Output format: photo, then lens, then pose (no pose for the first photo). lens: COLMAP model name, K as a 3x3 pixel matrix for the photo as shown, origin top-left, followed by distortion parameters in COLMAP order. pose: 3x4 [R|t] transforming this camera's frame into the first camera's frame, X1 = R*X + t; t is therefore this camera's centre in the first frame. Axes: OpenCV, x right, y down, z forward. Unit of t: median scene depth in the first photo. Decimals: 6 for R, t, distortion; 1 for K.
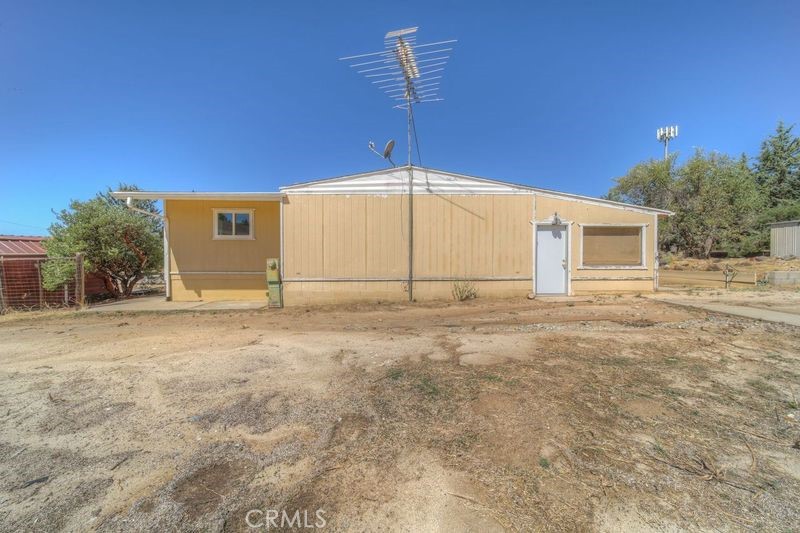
lens RADIAL K [[283.9, 0, 400.9], [0, 283.9, 265.3], [0, 0, 1]] dist [-0.002581, -0.000522]
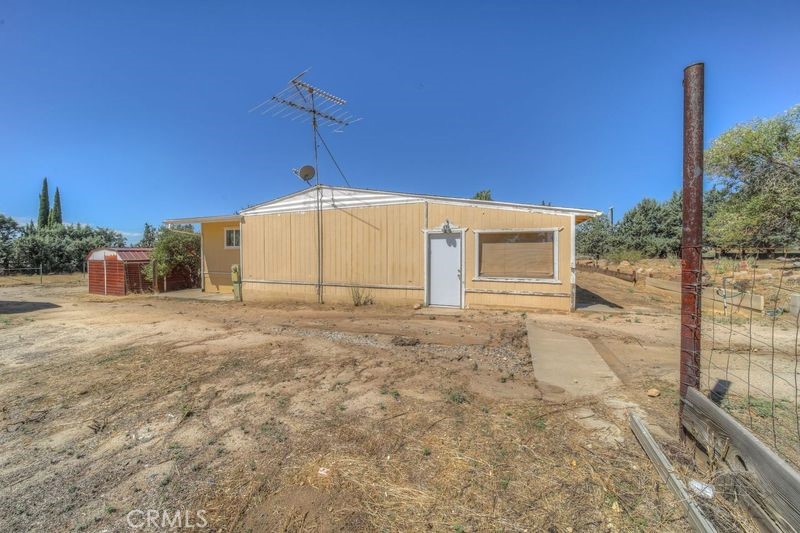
lens RADIAL K [[283.9, 0, 403.2], [0, 283.9, 263.3], [0, 0, 1]] dist [-0.002581, -0.000522]
pose [[0.919754, 0.012588, -0.392294, 0.784758], [-0.013386, 0.999910, 0.000701, -0.038968], [0.392268, 0.004606, 0.919840, 0.073599]]
